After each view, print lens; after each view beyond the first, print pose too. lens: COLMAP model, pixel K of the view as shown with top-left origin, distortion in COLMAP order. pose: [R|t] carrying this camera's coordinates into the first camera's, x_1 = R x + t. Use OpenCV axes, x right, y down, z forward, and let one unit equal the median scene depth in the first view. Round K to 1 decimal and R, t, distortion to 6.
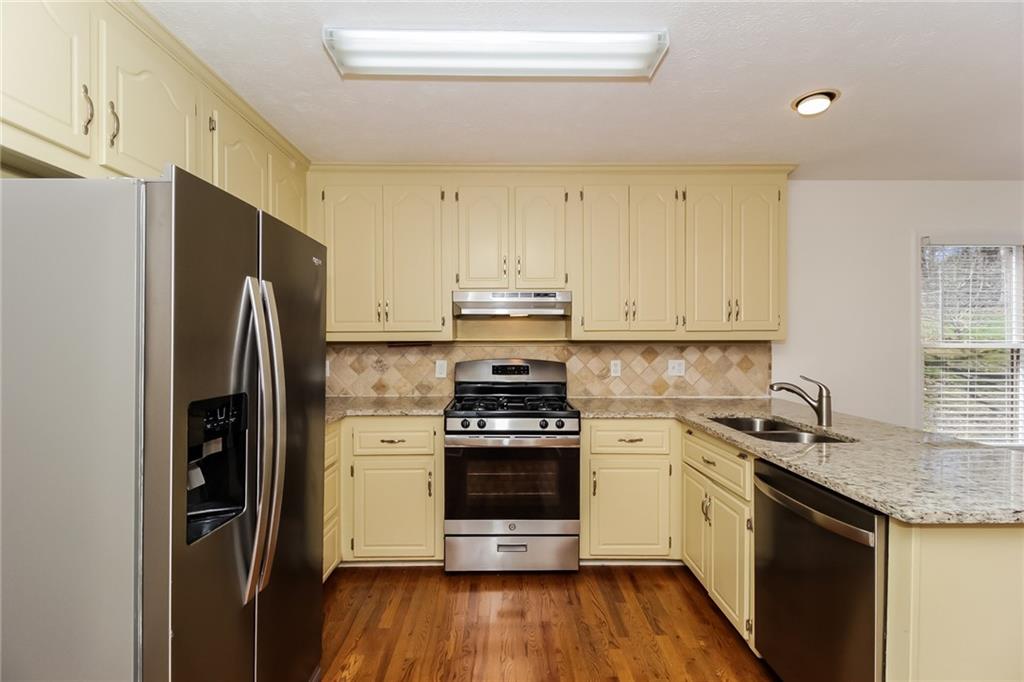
lens RADIAL K [[465.0, 0, 512.3], [0, 465.0, 338.8], [0, 0, 1]] dist [0.004023, -0.008175]
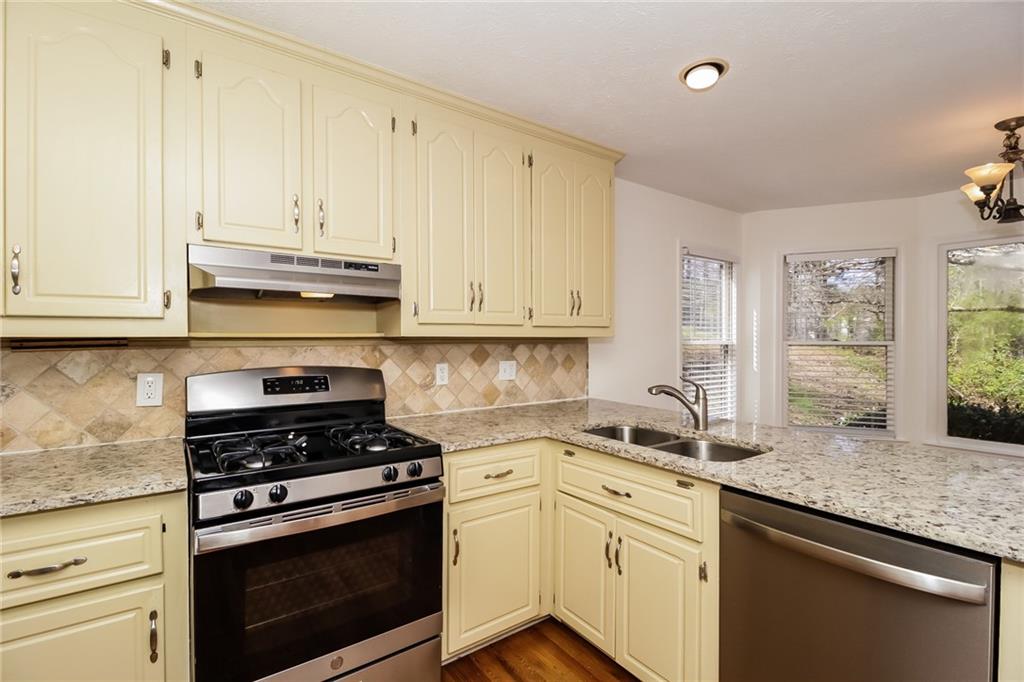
lens RADIAL K [[465.0, 0, 512.3], [0, 465.0, 338.8], [0, 0, 1]] dist [0.004023, -0.008175]
pose [[0.818974, 0.000284, 0.573830, -0.128480], [-0.003311, 0.999986, 0.004231, 0.002540], [-0.573821, -0.005365, 0.818963, 0.347484]]
